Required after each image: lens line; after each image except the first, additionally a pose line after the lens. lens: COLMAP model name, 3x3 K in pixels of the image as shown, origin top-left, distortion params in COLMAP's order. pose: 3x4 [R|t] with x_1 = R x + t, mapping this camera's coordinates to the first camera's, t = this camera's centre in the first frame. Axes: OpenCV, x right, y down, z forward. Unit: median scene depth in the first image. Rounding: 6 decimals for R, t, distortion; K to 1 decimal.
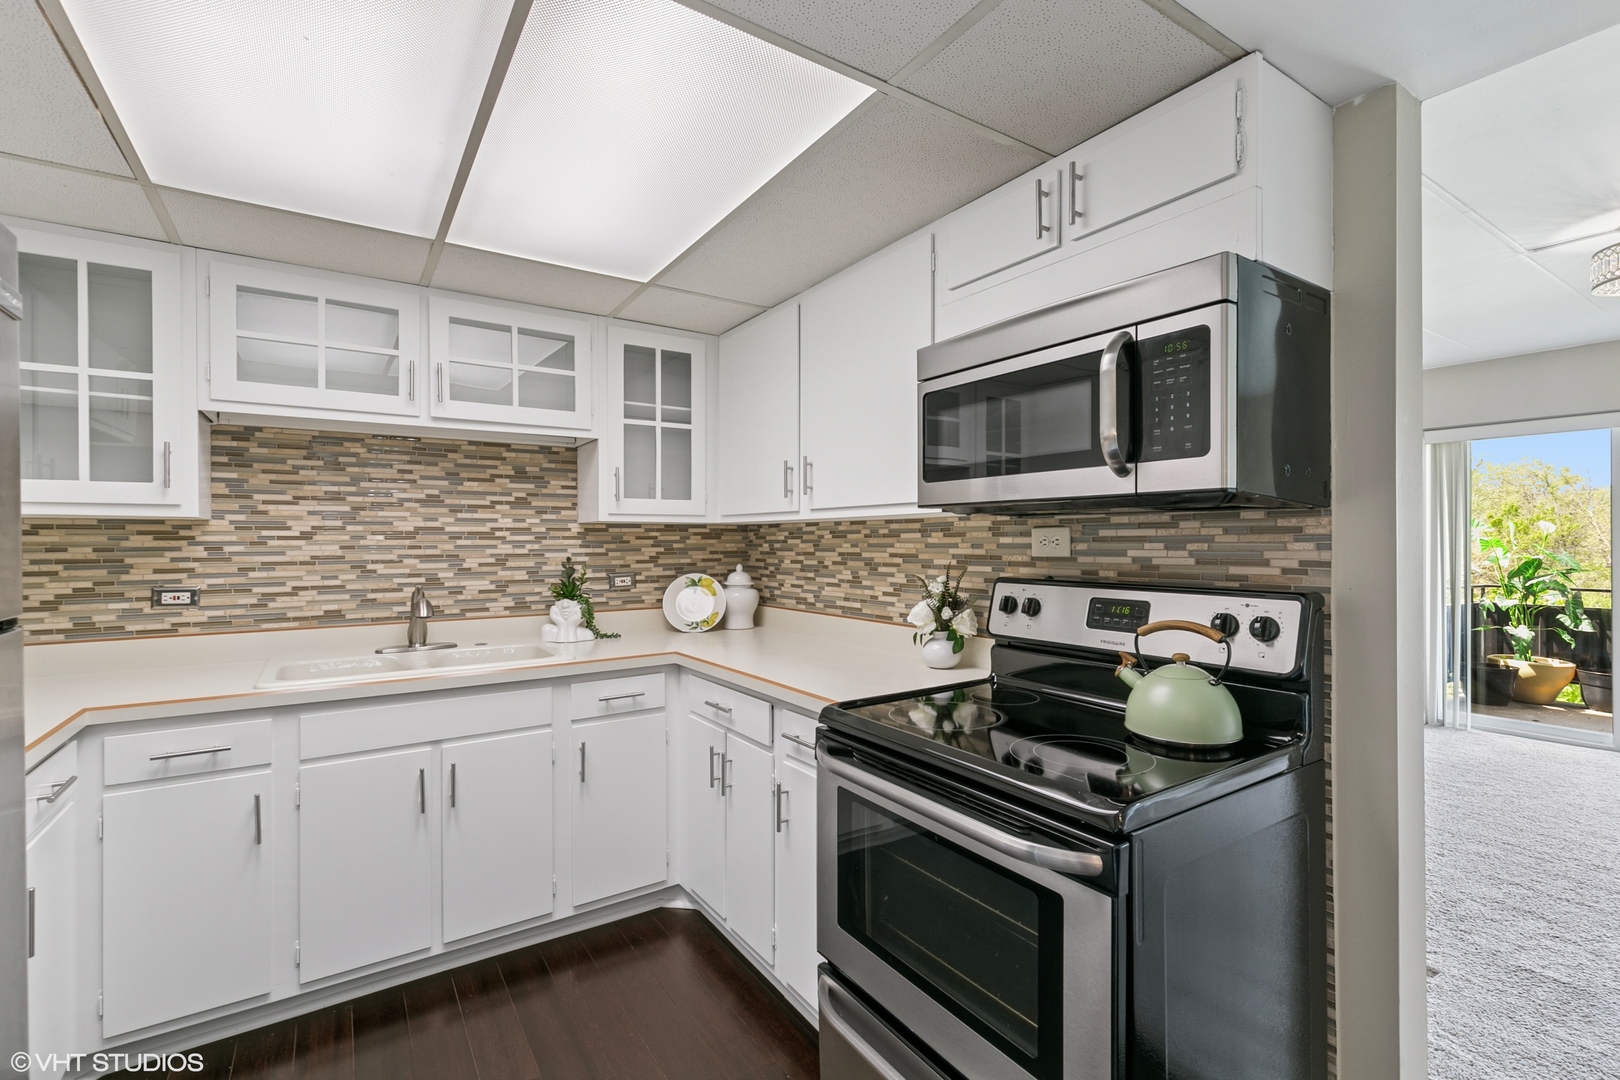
lens RADIAL K [[732.7, 0, 811.5], [0, 732.7, 541.7], [0, 0, 1]] dist [0.003490, 0.000191]
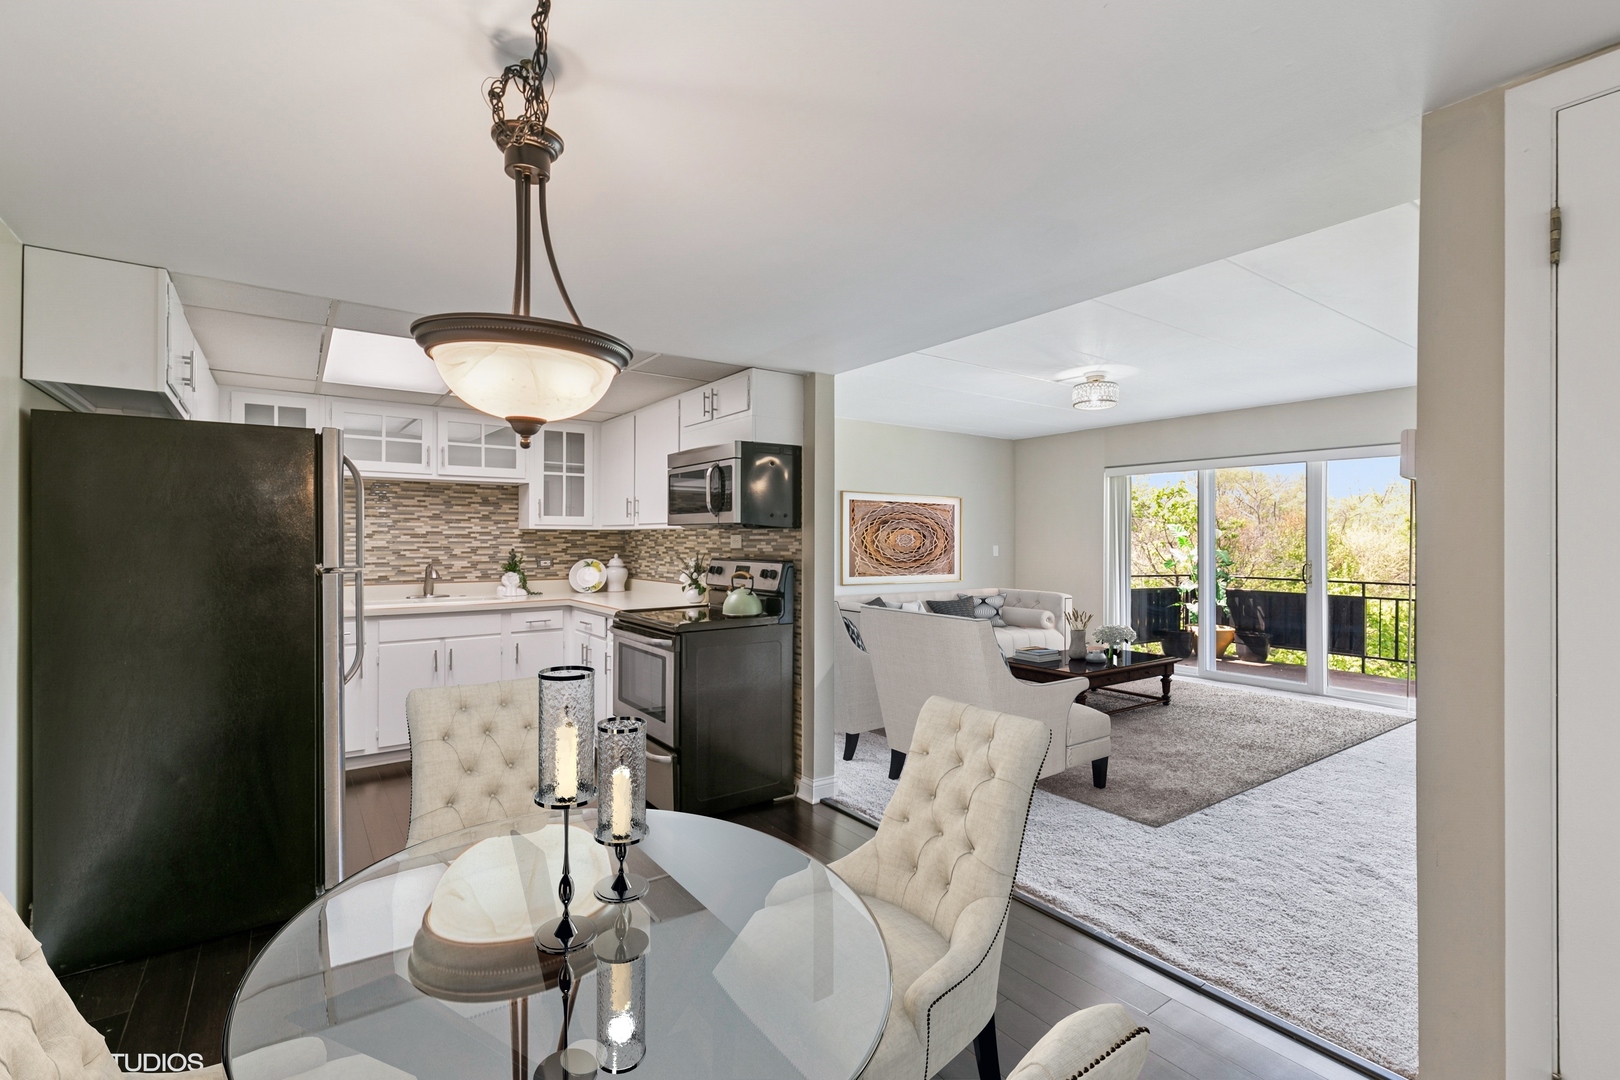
lens RADIAL K [[732.7, 0, 808.6], [0, 732.7, 538.5], [0, 0, 1]] dist [0.003490, 0.000191]
pose [[0.999244, 0.005485, 0.038492, 0.330710], [-0.005344, 0.999979, -0.003766, -0.000475], [-0.038512, 0.003557, 0.999252, -0.838133]]
